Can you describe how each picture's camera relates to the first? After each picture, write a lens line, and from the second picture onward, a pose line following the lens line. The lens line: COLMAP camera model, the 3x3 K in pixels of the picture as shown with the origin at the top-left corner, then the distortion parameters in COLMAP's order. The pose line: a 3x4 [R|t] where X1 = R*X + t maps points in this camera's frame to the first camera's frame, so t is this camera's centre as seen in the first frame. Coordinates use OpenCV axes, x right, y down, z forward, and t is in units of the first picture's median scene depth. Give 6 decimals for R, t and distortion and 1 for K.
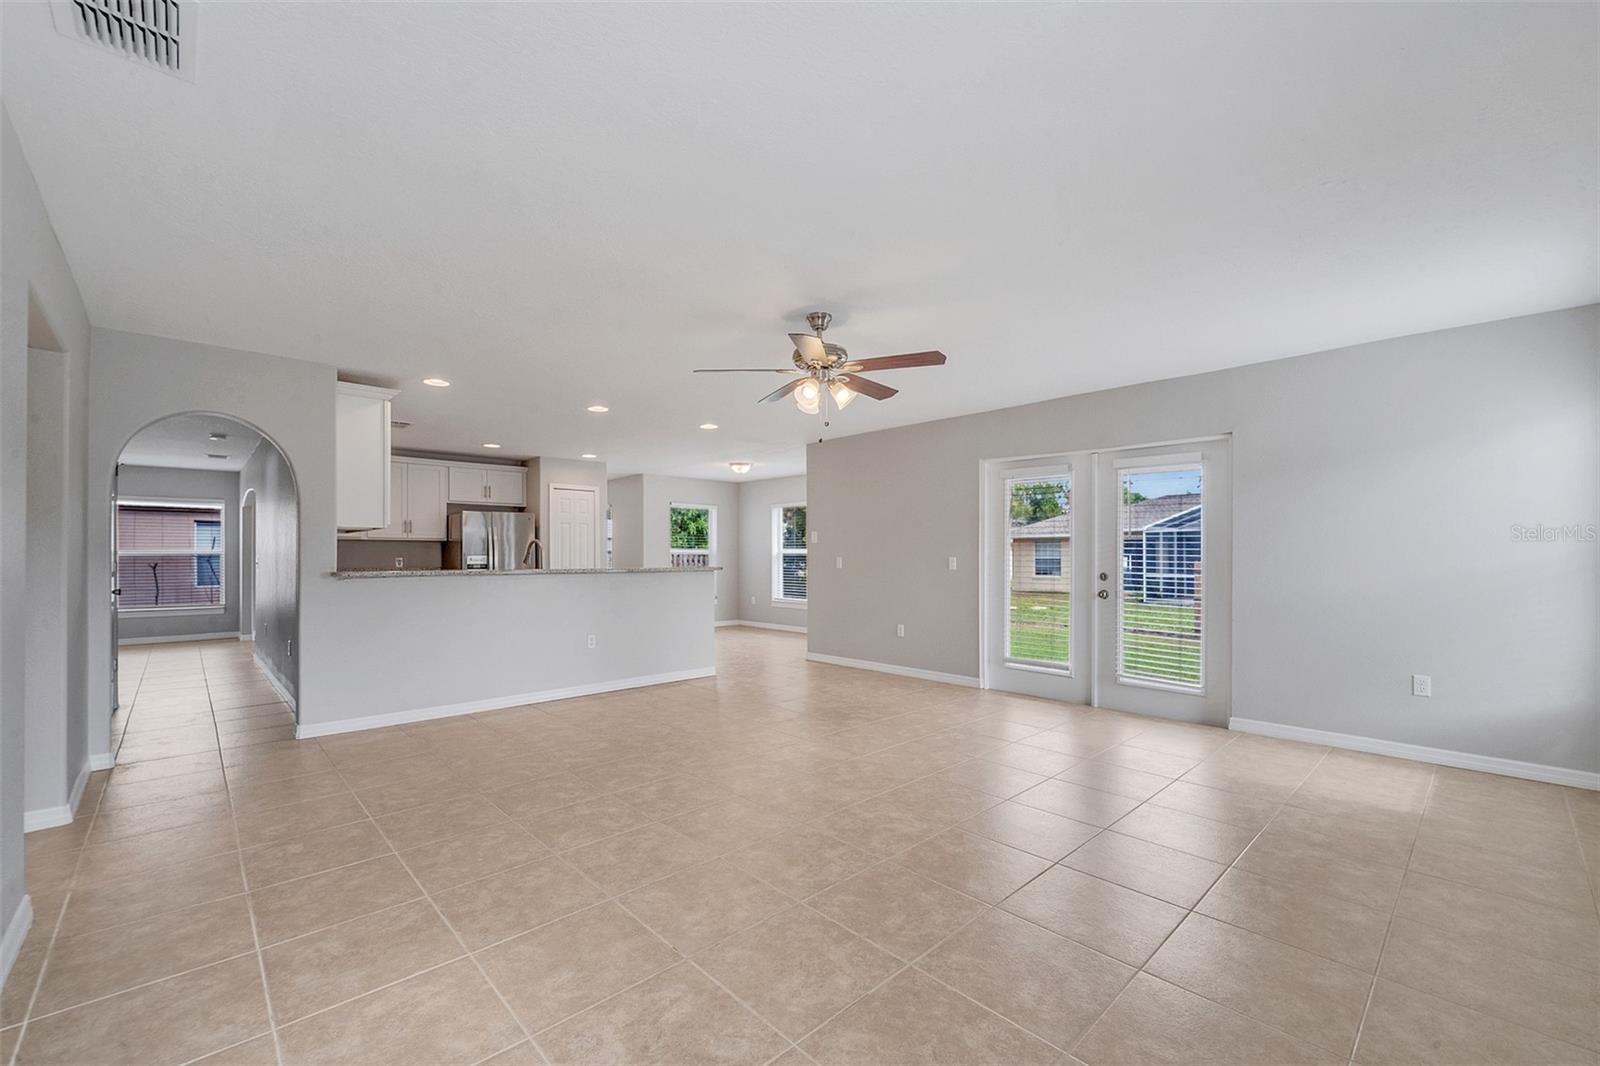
lens RADIAL K [[653.9, 0, 795.4], [0, 653.9, 550.8], [0, 0, 1]] dist [-0.005797, 0.000742]
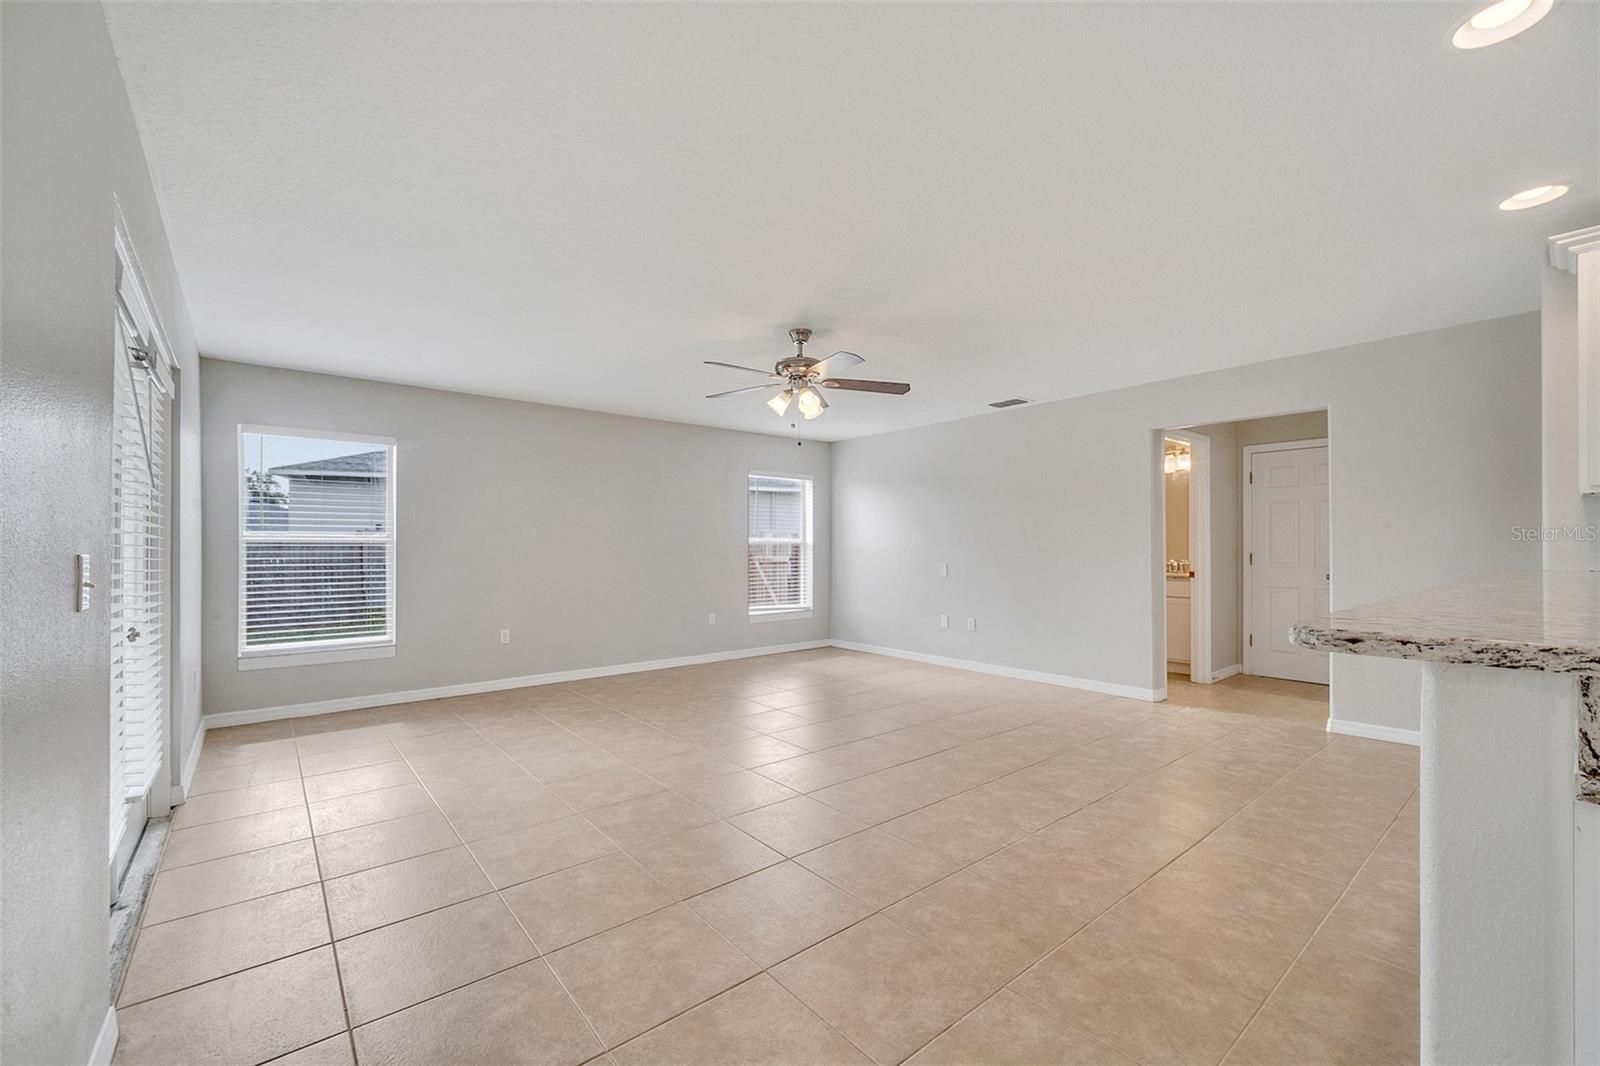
lens RADIAL K [[653.9, 0, 793.0], [0, 653.9, 544.4], [0, 0, 1]] dist [-0.005797, 0.000742]
pose [[-0.997458, 0.003813, 0.071154, -0.024684], [0.003080, 0.999941, -0.010422, 0.012253], [-0.071189, -0.010177, -0.997411, 1.800164]]
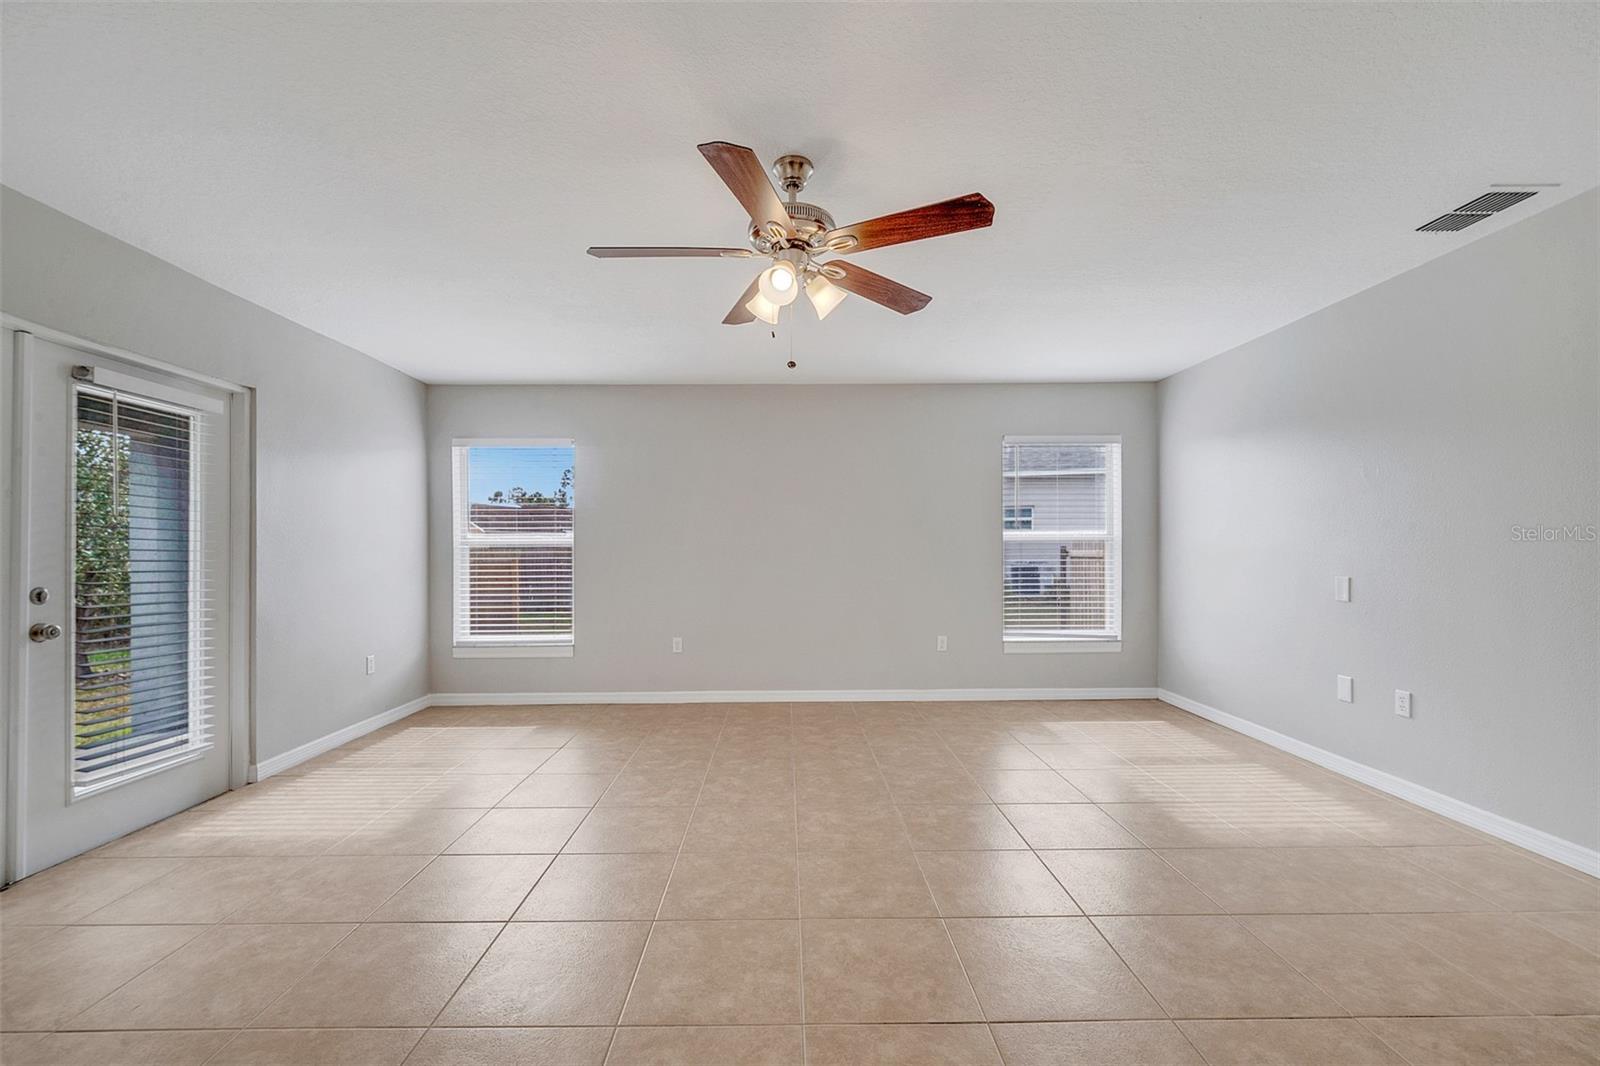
lens RADIAL K [[653.9, 0, 793.2], [0, 653.9, 549.5], [0, 0, 1]] dist [-0.005797, 0.000742]
pose [[-0.732345, 0.003950, 0.680922, -0.332735], [0.003093, 0.999992, -0.002474, 0.009717], [-0.680926, 0.000294, -0.732352, 1.247662]]
